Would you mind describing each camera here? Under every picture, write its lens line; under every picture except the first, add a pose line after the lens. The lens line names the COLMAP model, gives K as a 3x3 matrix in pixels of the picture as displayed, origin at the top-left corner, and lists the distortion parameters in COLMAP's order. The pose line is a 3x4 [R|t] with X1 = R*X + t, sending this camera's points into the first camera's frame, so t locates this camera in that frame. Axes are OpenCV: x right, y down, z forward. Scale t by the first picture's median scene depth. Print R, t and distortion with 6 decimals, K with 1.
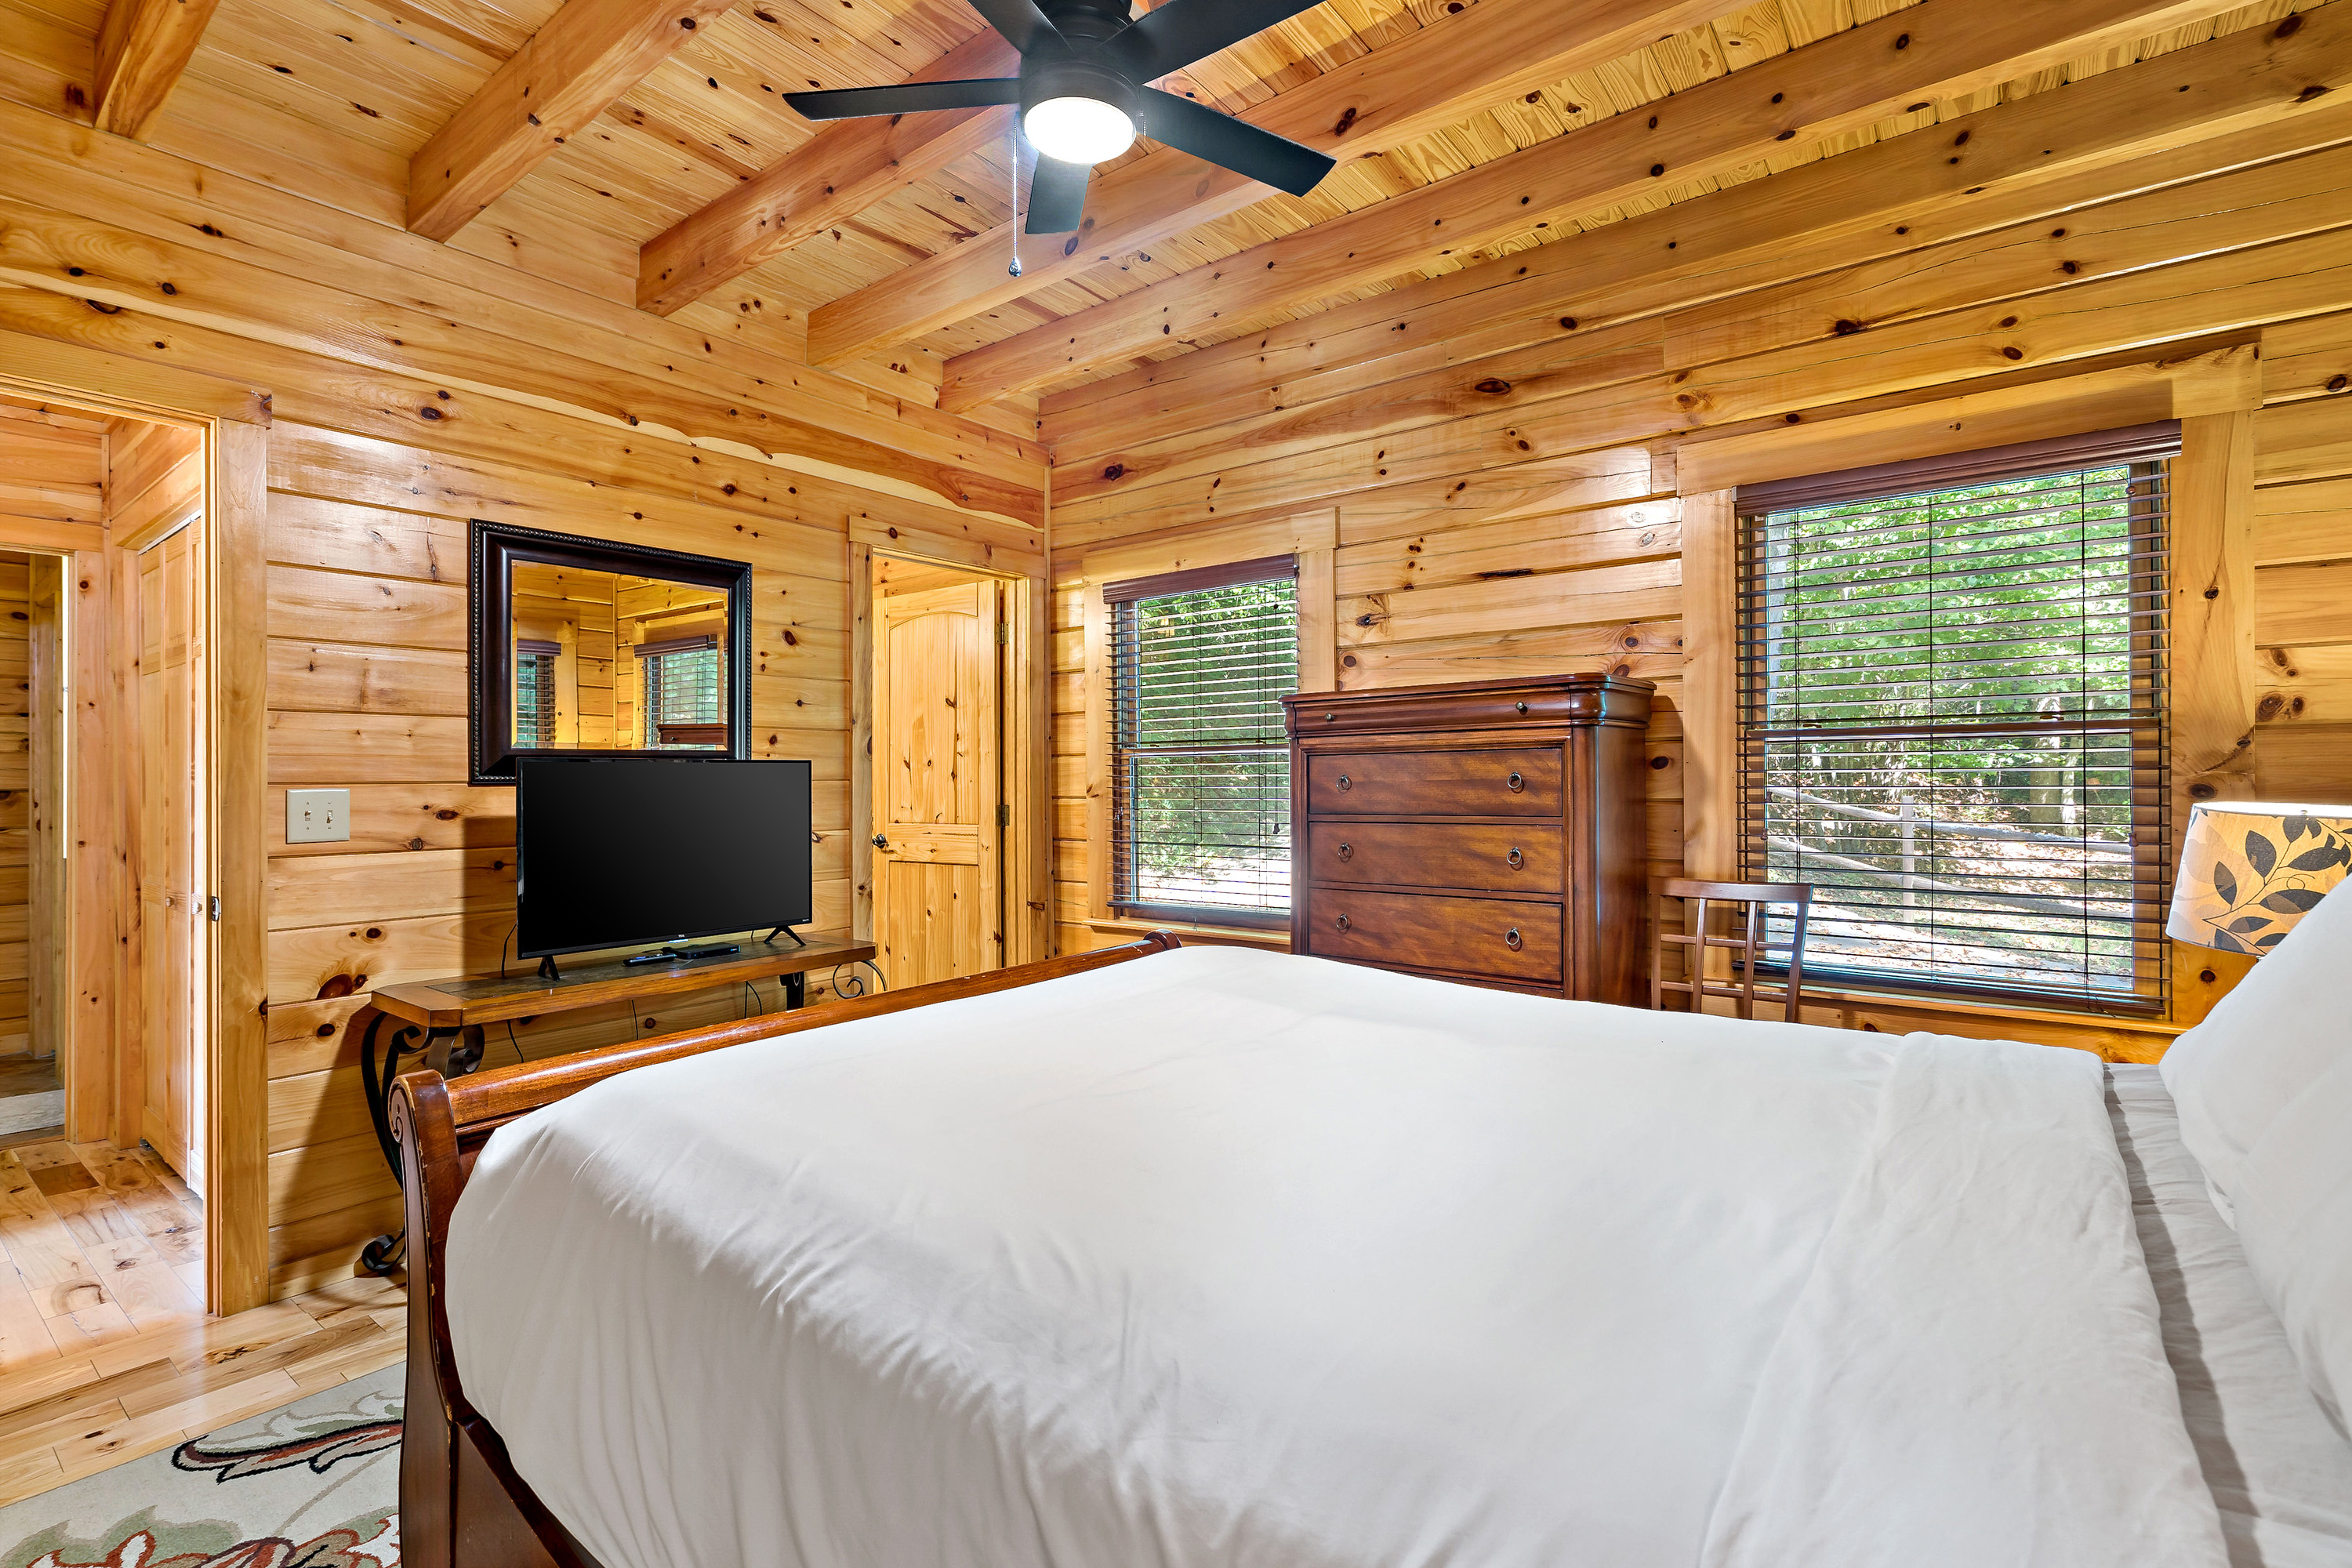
lens RADIAL K [[1089.1, 0, 1155.8], [0, 1089.1, 776.1], [0, 0, 1]] dist [-0.005867, 0.003171]
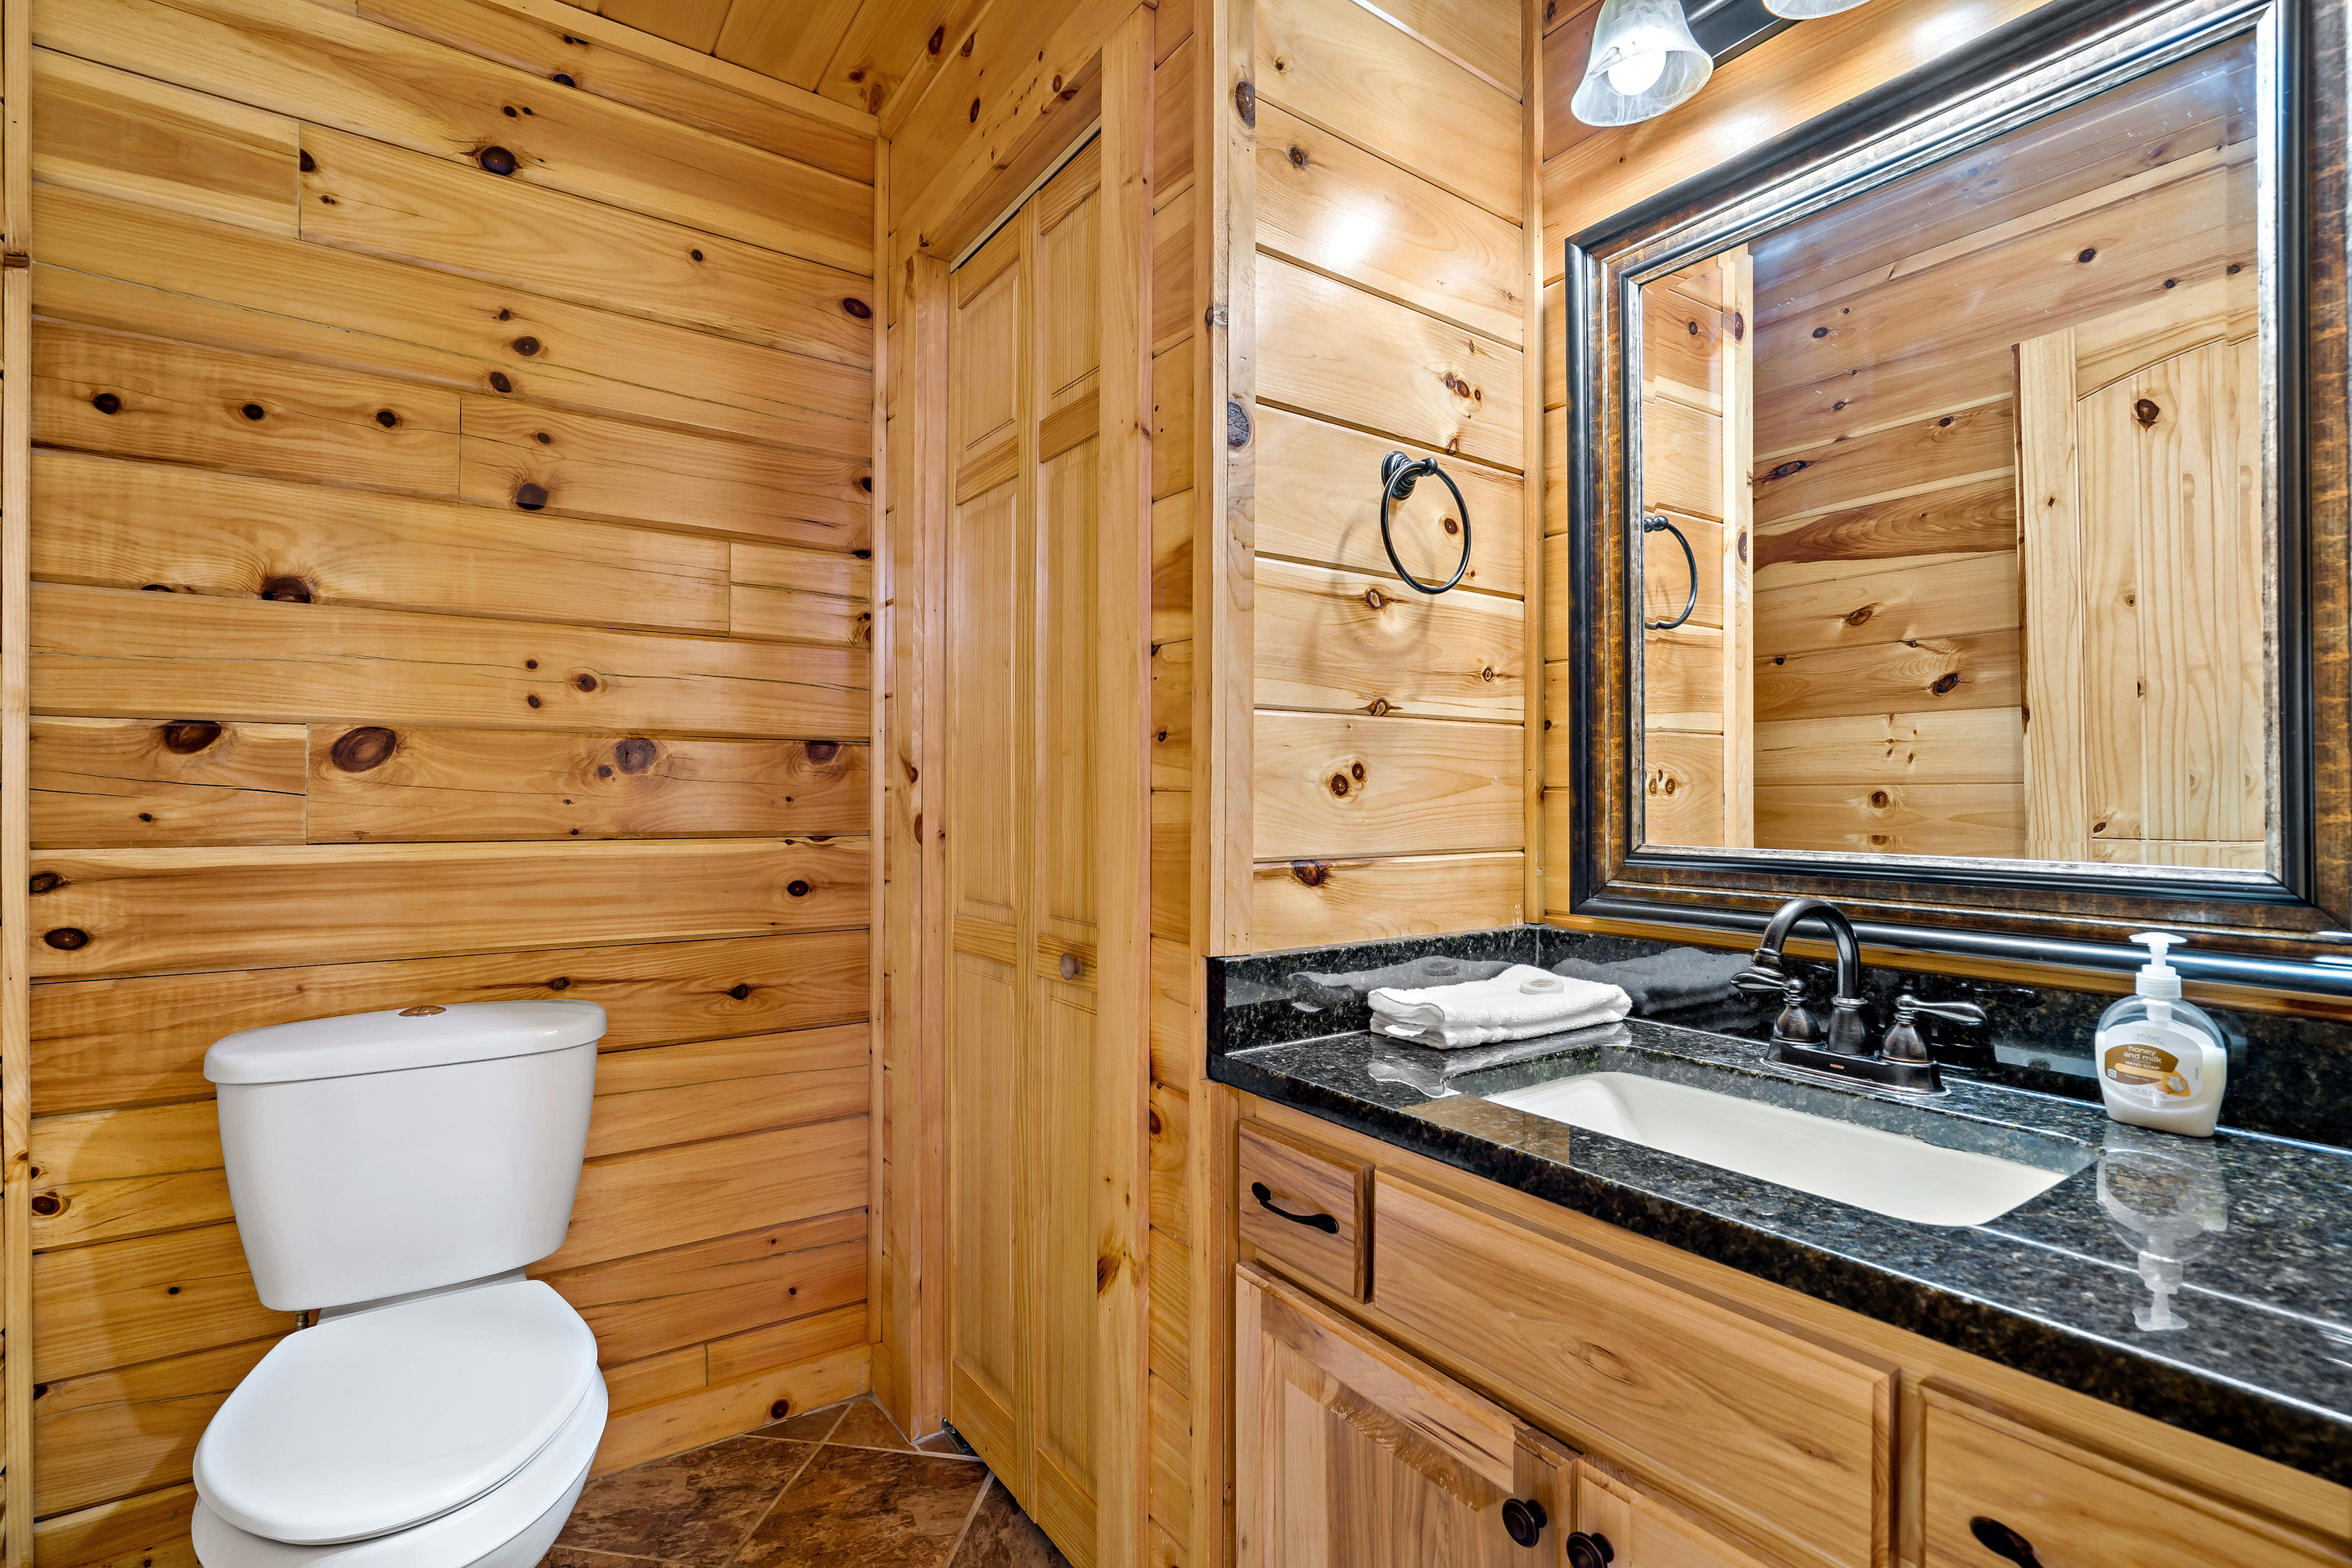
lens RADIAL K [[1089.1, 0, 1182.9], [0, 1089.1, 774.9], [0, 0, 1]] dist [-0.005867, 0.003171]
pose [[0.956812, 0.006572, -0.290634, -0.811465], [-0.007045, 0.999975, -0.000580, 0.025034], [0.290623, 0.002602, 0.956834, 0.649064]]
